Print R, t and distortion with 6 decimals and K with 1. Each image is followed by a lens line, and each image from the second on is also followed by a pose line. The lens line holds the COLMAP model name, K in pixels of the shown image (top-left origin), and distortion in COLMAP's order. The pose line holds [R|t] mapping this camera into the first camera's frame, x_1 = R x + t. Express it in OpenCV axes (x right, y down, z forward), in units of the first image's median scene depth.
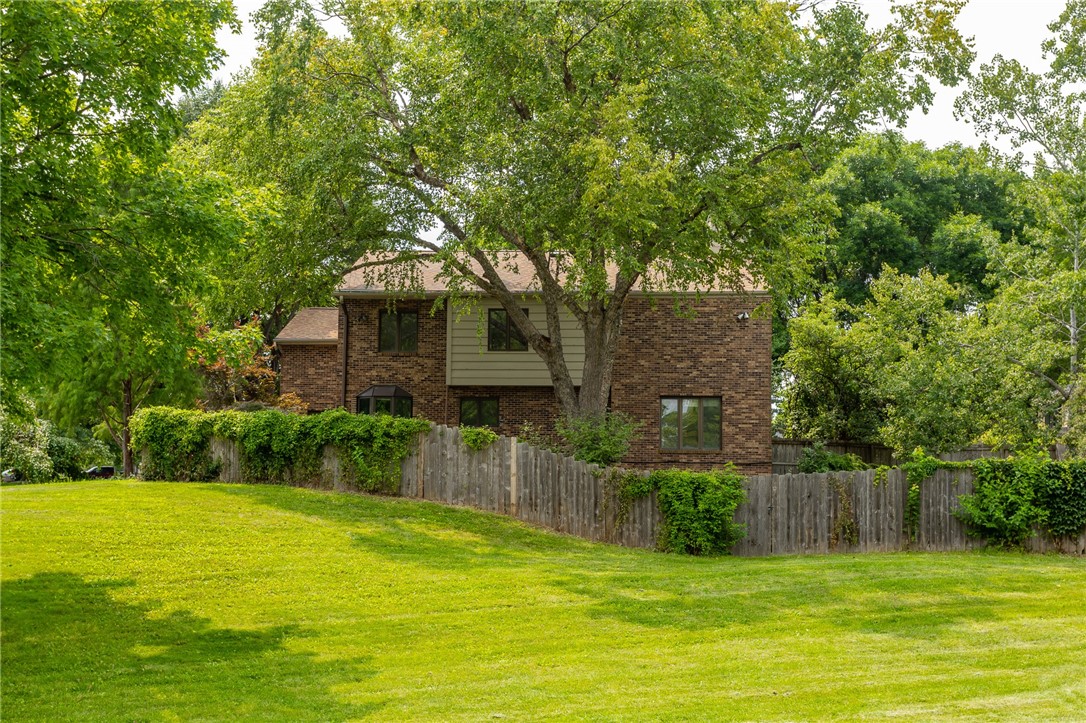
lens RADIAL K [[1257.4, 0, 543.2], [0, 1257.4, 364.8], [0, 0, 1]] dist [0.014454, 0.000000]
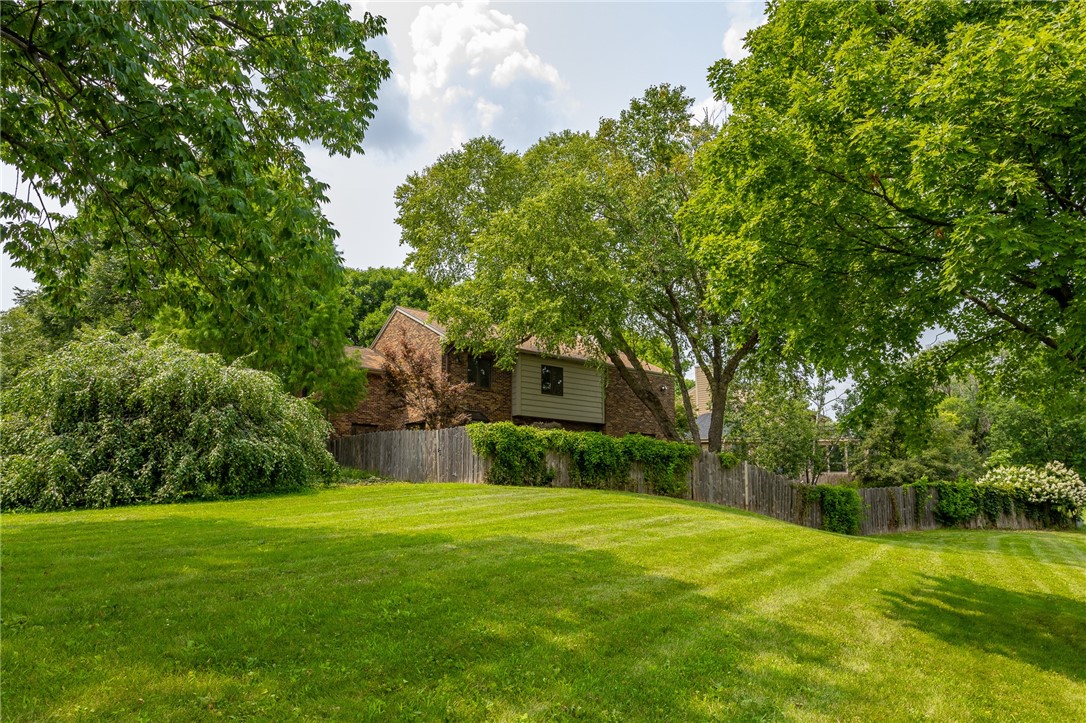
lens RADIAL K [[727.1, 0, 543.1], [0, 727.1, 361.6], [0, 0, 1]] dist [-0.001463, -0.000210]
pose [[0.740541, 0.124704, 0.660340, -0.591694], [-0.084500, 0.992112, -0.092595, 0.029407], [-0.666678, 0.012771, 0.745237, 0.367115]]
